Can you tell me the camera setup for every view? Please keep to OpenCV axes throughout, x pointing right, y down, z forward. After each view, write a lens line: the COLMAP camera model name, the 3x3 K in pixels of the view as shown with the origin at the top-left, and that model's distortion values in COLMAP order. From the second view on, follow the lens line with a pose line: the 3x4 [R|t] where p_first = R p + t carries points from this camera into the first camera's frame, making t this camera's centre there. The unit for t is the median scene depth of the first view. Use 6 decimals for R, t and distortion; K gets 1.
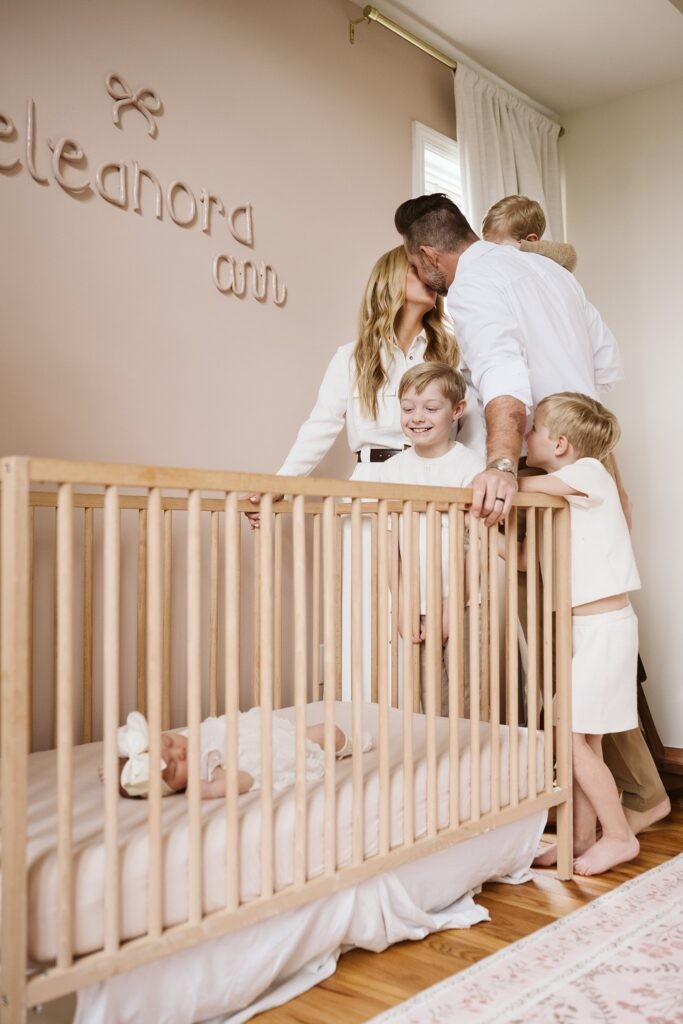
lens RADIAL K [[956.6, 0, 331.6], [0, 956.6, 516.9], [0, 0, 1]] dist [-0.000973, 0.000000]
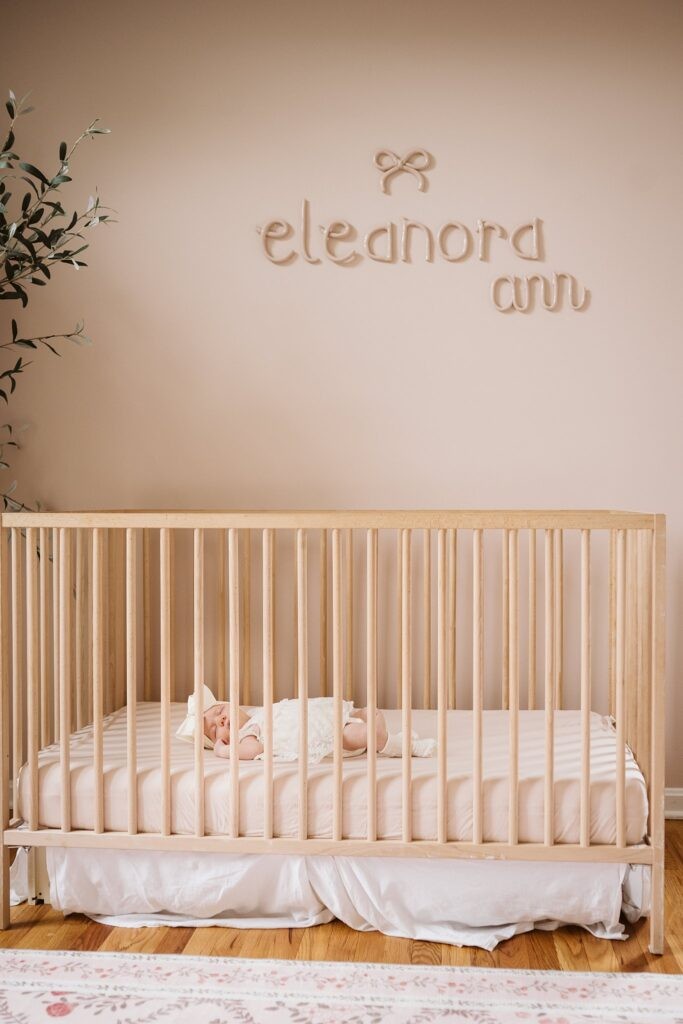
lens RADIAL K [[956.6, 0, 338.3], [0, 956.6, 513.9], [0, 0, 1]] dist [-0.000973, 0.000000]
pose [[0.642524, 0.009890, -0.766202, 0.642430], [0.020718, 0.999327, 0.030273, -0.051673], [0.765986, -0.035326, 0.641887, 0.186748]]
